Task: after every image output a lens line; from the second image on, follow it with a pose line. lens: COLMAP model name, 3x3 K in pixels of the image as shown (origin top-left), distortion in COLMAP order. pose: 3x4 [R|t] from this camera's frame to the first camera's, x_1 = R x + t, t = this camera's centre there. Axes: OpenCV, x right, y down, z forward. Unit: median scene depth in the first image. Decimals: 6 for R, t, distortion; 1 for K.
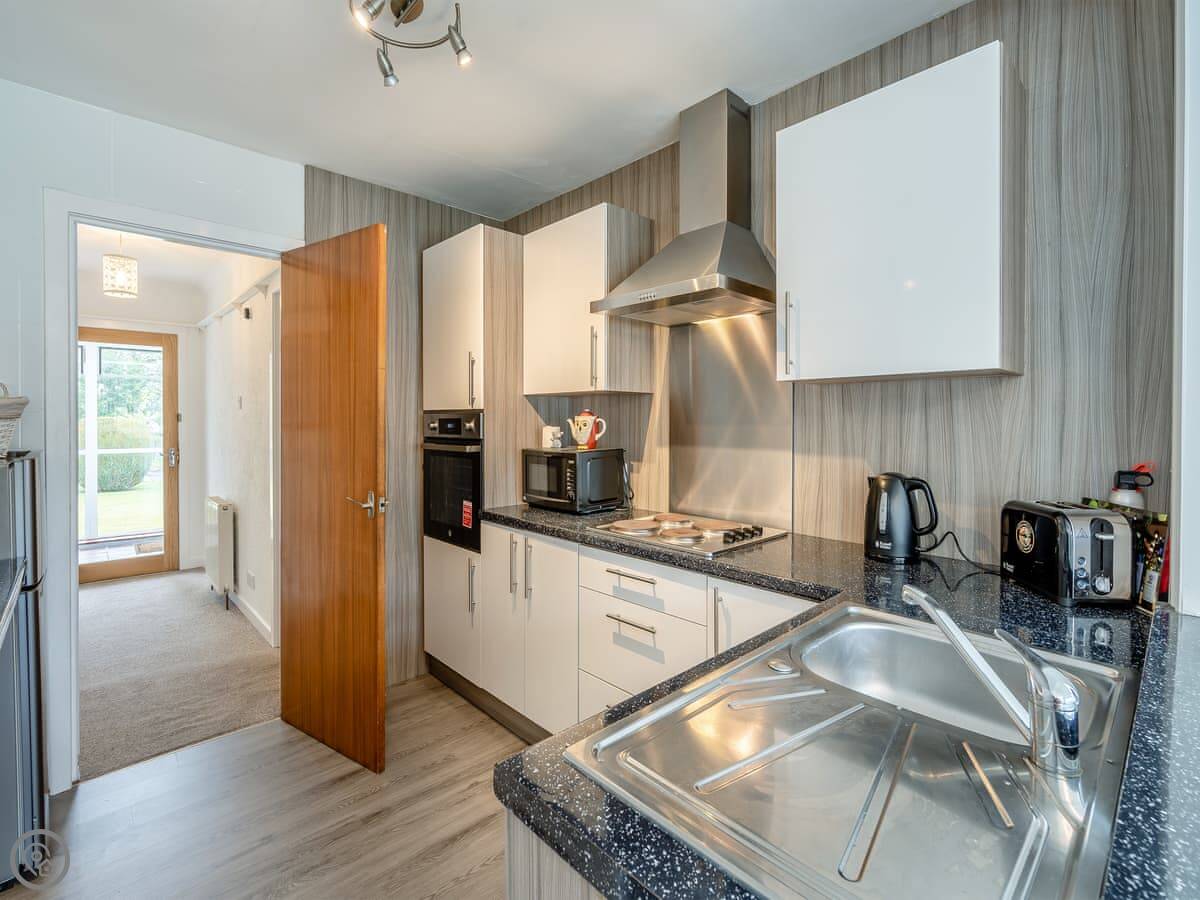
lens RADIAL K [[550.7, 0, 605.5], [0, 550.7, 423.6], [0, 0, 1]] dist [0.001200, 0.000729]
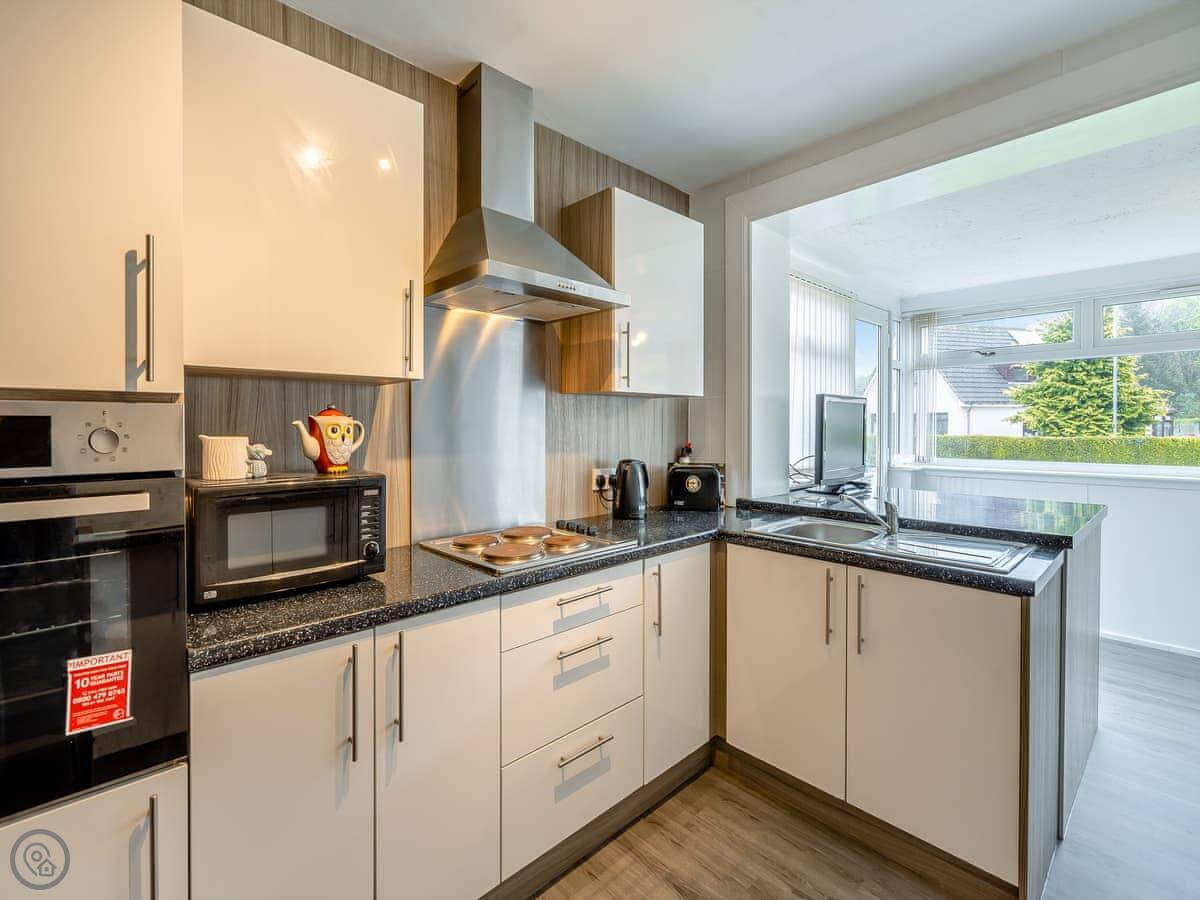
lens RADIAL K [[550.7, 0, 598.8], [0, 550.7, 439.9], [0, 0, 1]] dist [0.001200, 0.000729]
pose [[0.001568, -0.027447, 0.999622, -0.781955], [0.007197, 0.999598, 0.027435, -0.002017], [-0.999973, 0.007152, 0.001765, 0.899127]]
